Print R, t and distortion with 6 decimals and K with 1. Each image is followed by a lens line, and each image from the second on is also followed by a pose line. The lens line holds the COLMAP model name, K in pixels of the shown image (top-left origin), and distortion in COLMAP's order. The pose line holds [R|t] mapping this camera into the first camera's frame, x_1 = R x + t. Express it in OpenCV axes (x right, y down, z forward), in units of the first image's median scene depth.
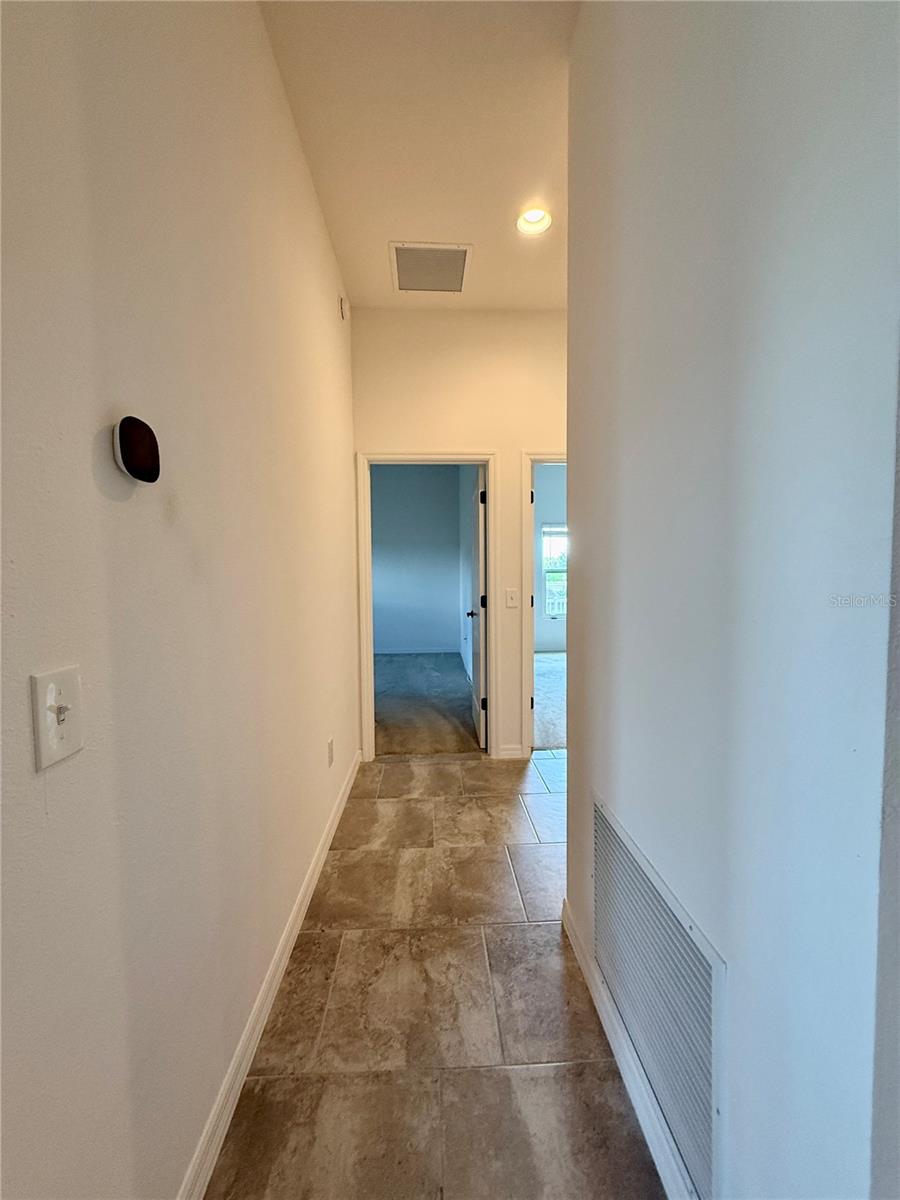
lens RADIAL K [[480.6, 0, 451.6], [0, 480.6, 598.6], [0, 0, 1]] dist [0.000279, 0.000024]
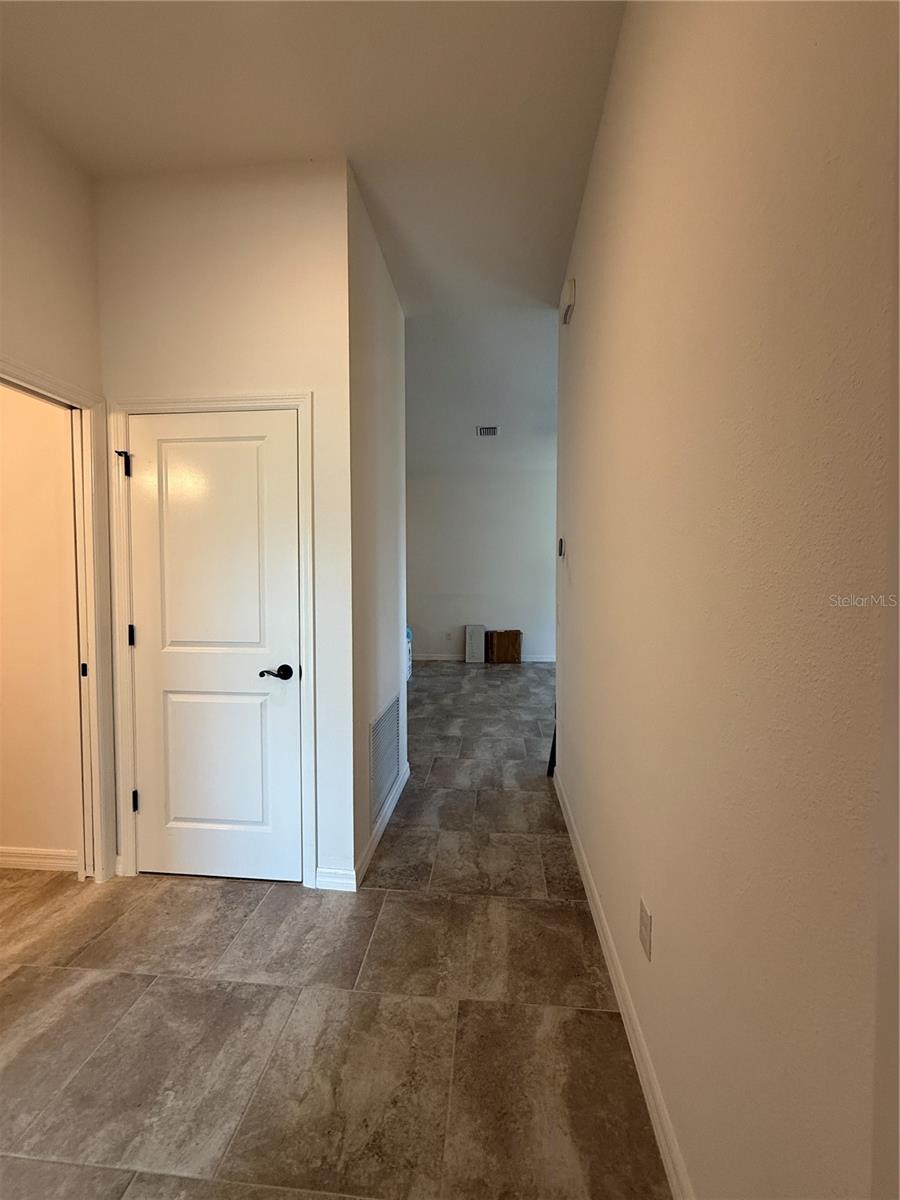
lens RADIAL K [[480.6, 0, 450.9], [0, 480.6, 599.5], [0, 0, 1]] dist [0.000279, 0.000024]
pose [[-0.990094, 0.006127, 0.140269, -0.141114], [0.019513, 0.995357, 0.094254, -0.111938], [-0.139041, 0.096058, -0.985617, 1.840477]]
